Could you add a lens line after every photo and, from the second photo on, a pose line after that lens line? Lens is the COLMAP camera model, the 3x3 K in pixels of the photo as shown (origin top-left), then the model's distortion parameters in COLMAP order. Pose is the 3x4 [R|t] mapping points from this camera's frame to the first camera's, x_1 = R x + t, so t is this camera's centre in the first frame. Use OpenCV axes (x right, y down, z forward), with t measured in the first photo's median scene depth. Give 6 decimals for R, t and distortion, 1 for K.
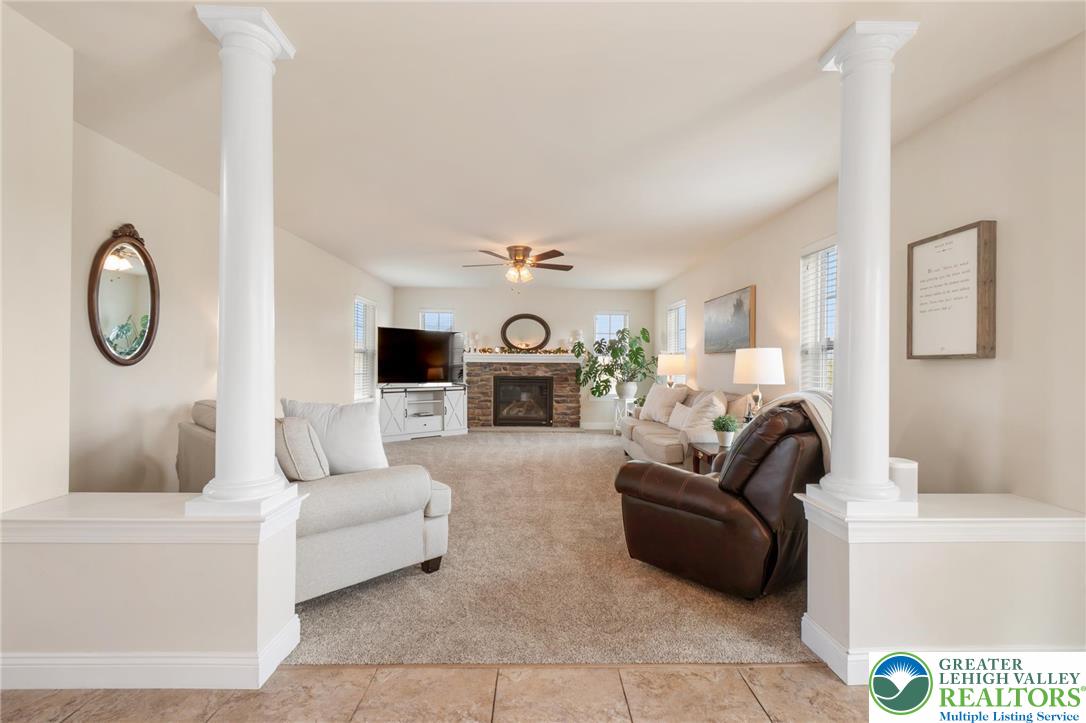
lens RADIAL K [[483.8, 0, 544.2], [0, 483.8, 362.9], [0, 0, 1]] dist [0.003940, -0.001080]
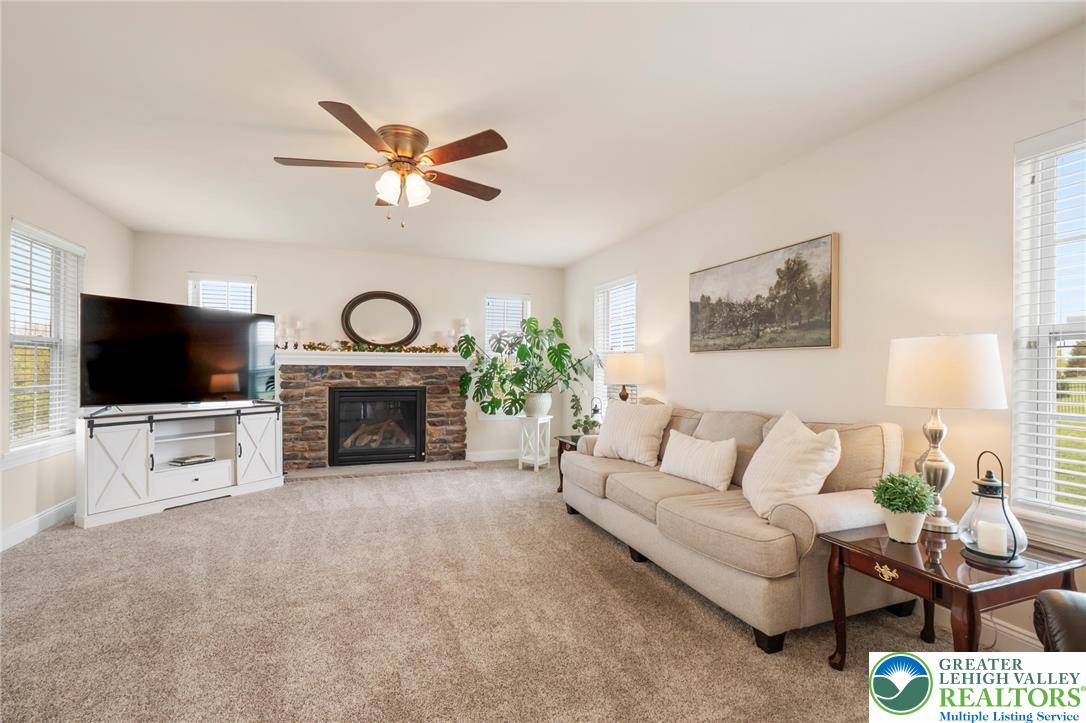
lens RADIAL K [[483.8, 0, 543.0], [0, 483.8, 371.0], [0, 0, 1]] dist [0.003940, -0.001080]
pose [[0.941259, -0.003506, 0.337668, -0.083827], [0.000546, 0.999961, 0.008860, 0.001049], [-0.337686, -0.008156, 0.941223, 0.476678]]
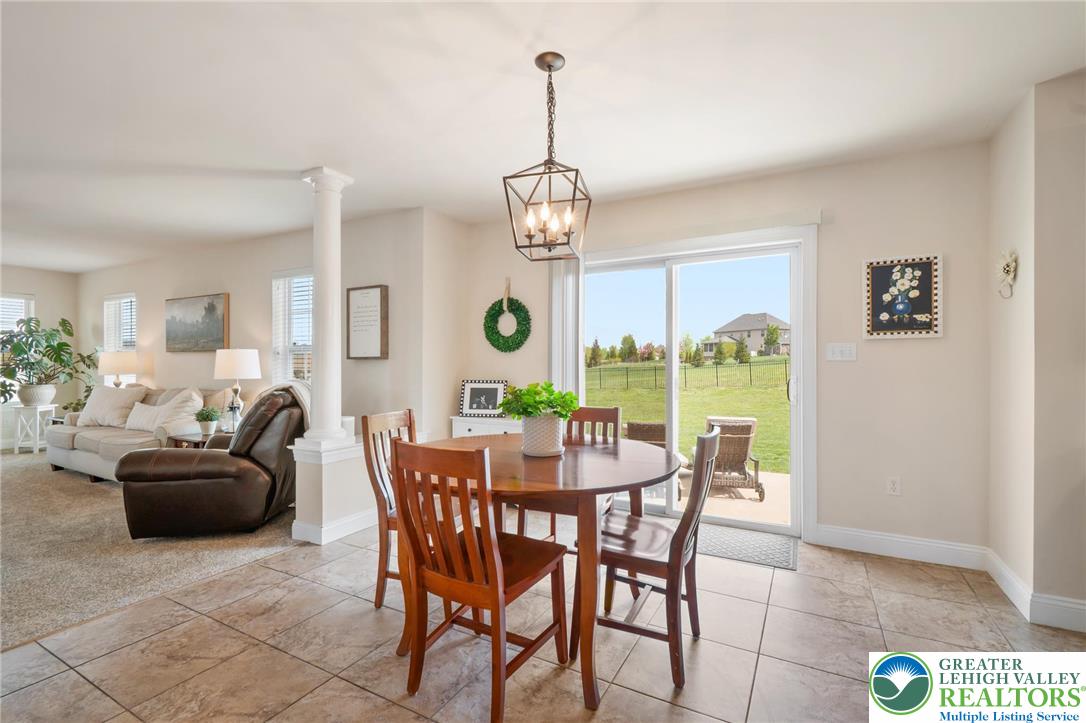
lens RADIAL K [[483.8, 0, 551.4], [0, 483.8, 365.4], [0, 0, 1]] dist [0.003940, -0.001080]
pose [[0.489470, -0.011391, 0.871946, -0.160402], [0.001200, 0.999923, 0.012389, -0.002920], [-0.872019, -0.005018, 0.489446, -0.190042]]
